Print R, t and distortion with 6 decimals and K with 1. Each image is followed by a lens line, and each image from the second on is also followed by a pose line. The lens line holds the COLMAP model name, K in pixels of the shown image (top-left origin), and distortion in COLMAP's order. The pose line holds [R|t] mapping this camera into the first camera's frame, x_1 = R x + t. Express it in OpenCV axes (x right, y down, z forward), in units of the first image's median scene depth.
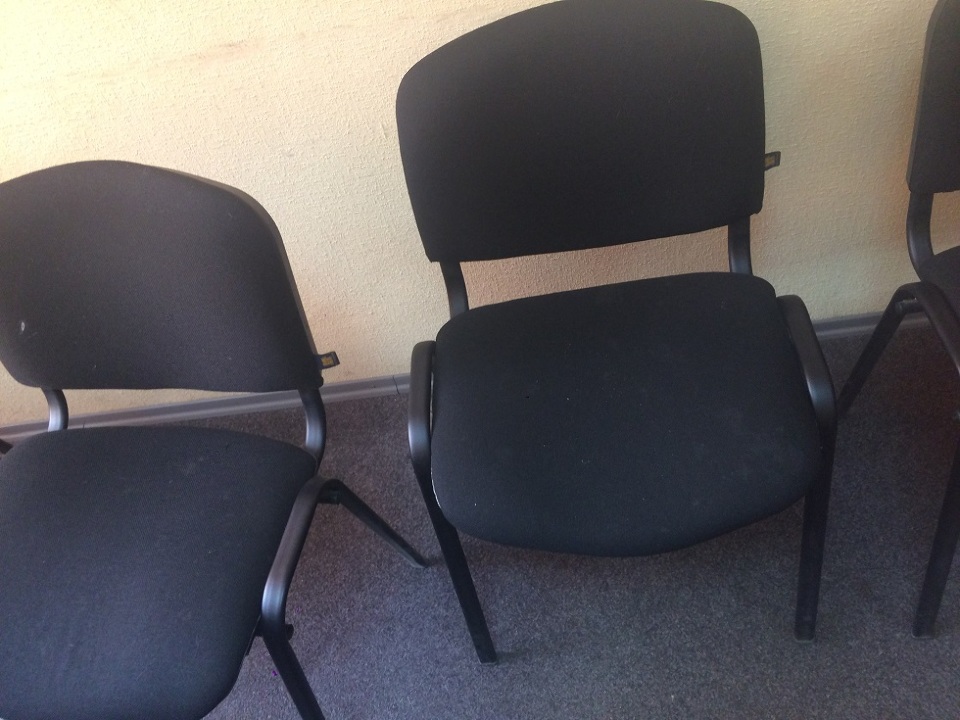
lens RADIAL K [[836.2, 0, 480.0], [0, 836.2, 360.0], [0, 0, 1]] dist [0.099711, -0.115888]
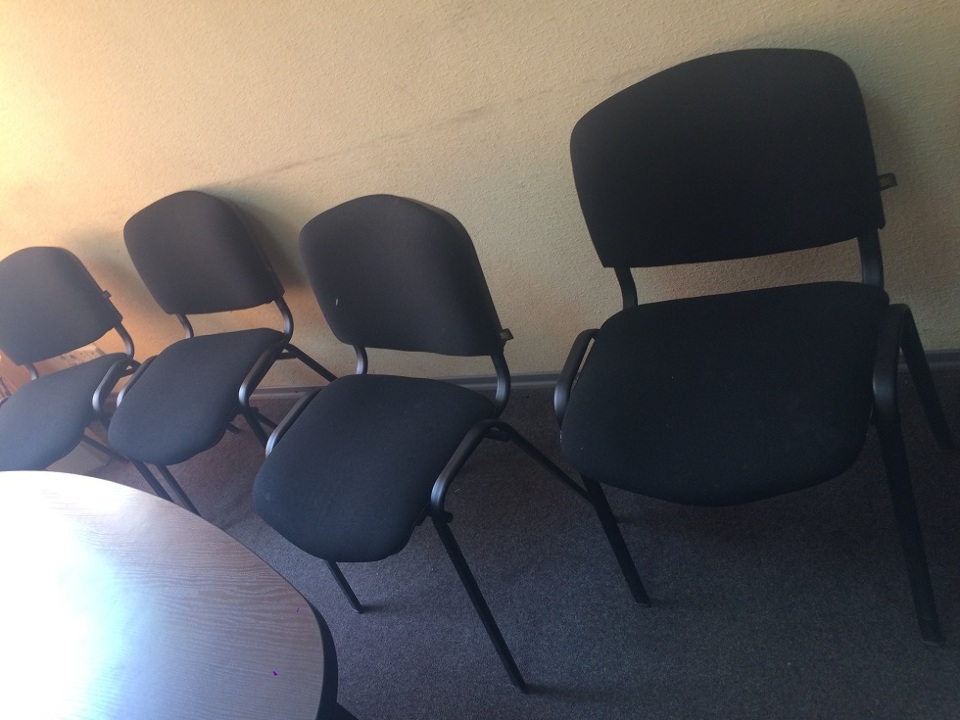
lens RADIAL K [[836.2, 0, 480.0], [0, 836.2, 360.0], [0, 0, 1]] dist [0.099711, -0.115888]
pose [[0.877553, 0.077308, -0.473207, 0.381660], [-0.091698, 0.995760, -0.007374, 0.048439], [0.470630, 0.049863, 0.880921, -0.195711]]
